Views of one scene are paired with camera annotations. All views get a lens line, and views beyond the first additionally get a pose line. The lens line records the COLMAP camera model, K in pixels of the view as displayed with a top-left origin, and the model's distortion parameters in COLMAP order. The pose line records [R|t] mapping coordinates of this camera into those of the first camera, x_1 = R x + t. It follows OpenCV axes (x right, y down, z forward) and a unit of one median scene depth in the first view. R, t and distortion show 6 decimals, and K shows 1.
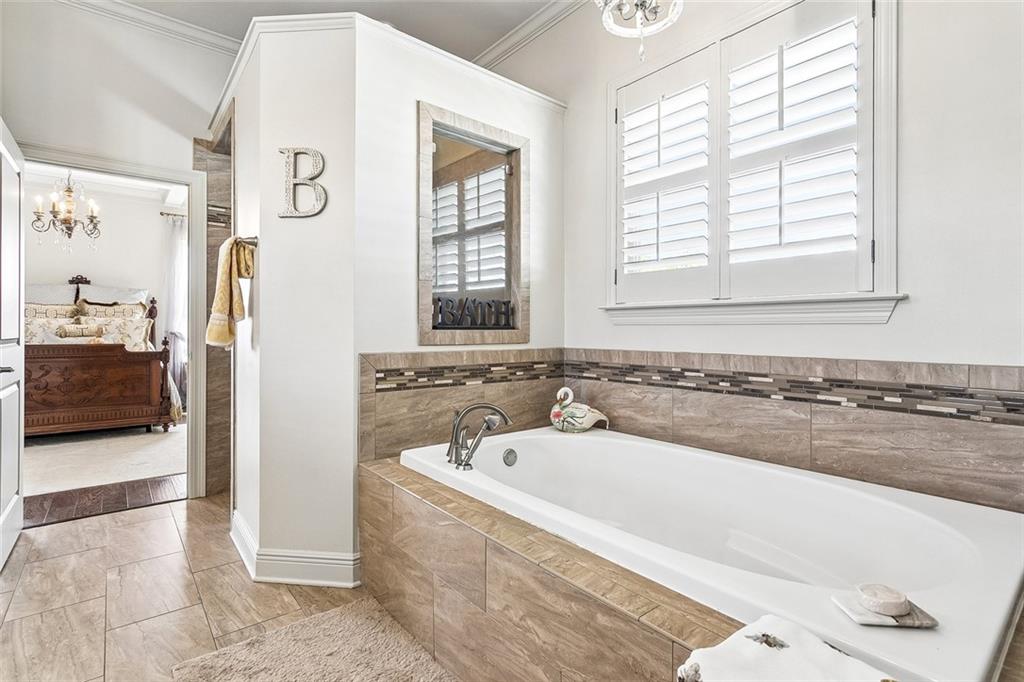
lens RADIAL K [[490.6, 0, 516.5], [0, 490.6, 340.5], [0, 0, 1]] dist [-0.006665, 0.001069]
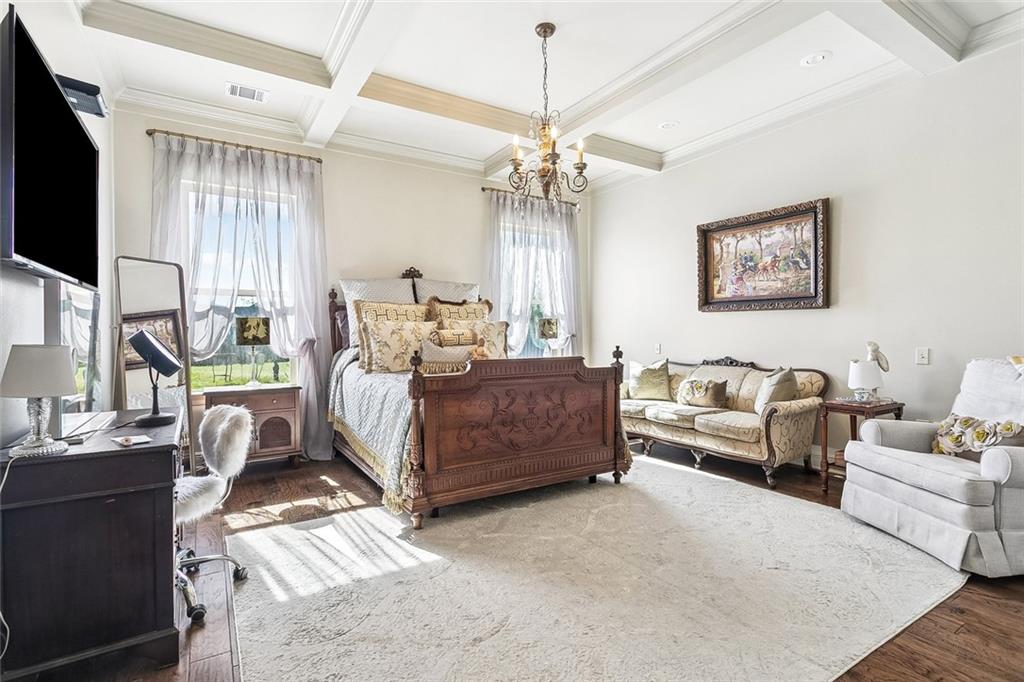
lens RADIAL K [[490.6, 0, 507.4], [0, 490.6, 337.0], [0, 0, 1]] dist [-0.006665, 0.001069]
pose [[0.991359, -0.007820, -0.130941, -0.778814], [0.005803, 0.999859, -0.015778, -0.009565], [0.131046, 0.014881, 0.991265, 0.292007]]
